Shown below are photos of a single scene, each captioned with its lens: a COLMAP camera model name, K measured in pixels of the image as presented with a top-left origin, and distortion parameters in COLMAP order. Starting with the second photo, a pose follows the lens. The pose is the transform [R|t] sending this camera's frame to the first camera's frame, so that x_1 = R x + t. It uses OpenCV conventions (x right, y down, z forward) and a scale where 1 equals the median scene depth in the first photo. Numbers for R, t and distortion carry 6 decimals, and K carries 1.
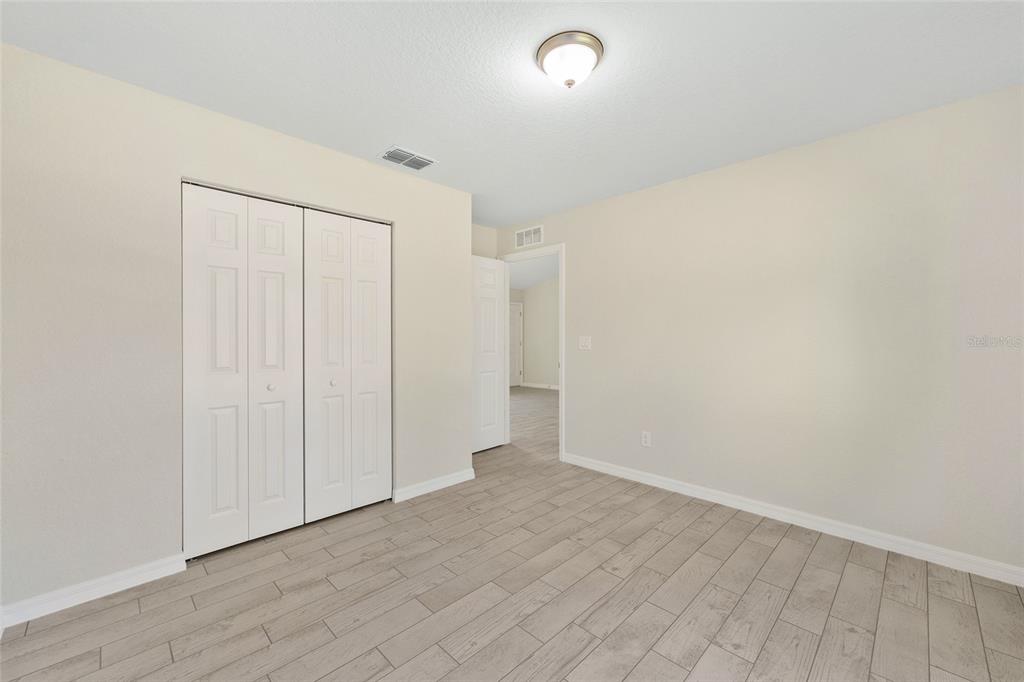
lens RADIAL K [[412.3, 0, 512.4], [0, 412.3, 338.3], [0, 0, 1]] dist [-0.003565, 0.001659]
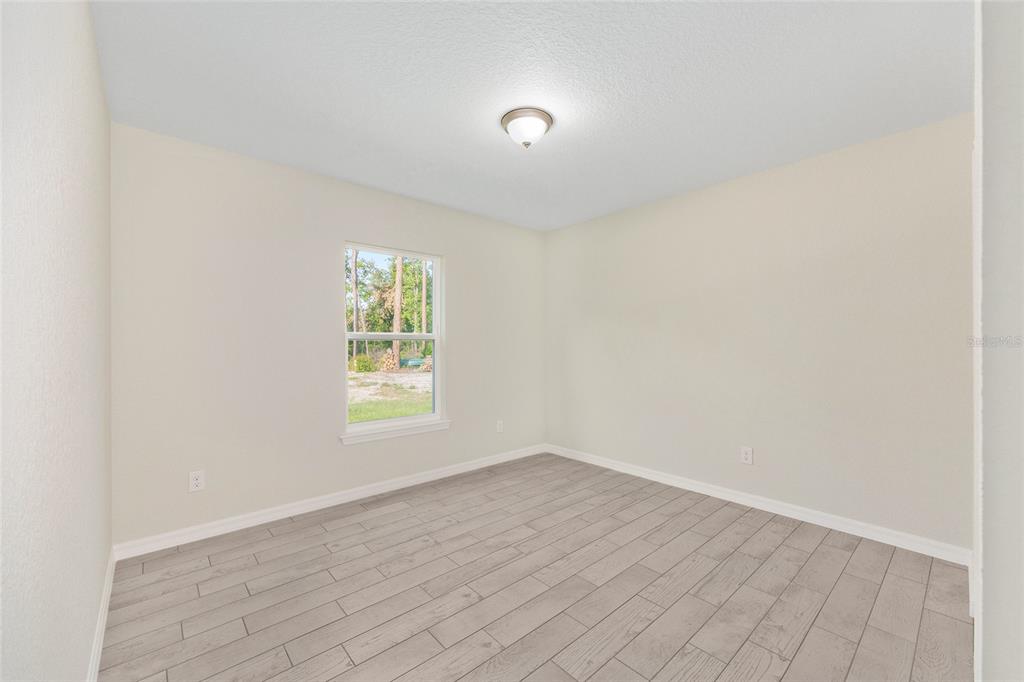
lens RADIAL K [[412.3, 0, 511.8], [0, 412.3, 341.7], [0, 0, 1]] dist [-0.003565, 0.001659]
pose [[-0.998243, 0.003243, 0.059170, 0.103289], [0.003352, 0.999993, 0.001741, -0.007019], [-0.059164, 0.001937, -0.998246, 2.110662]]
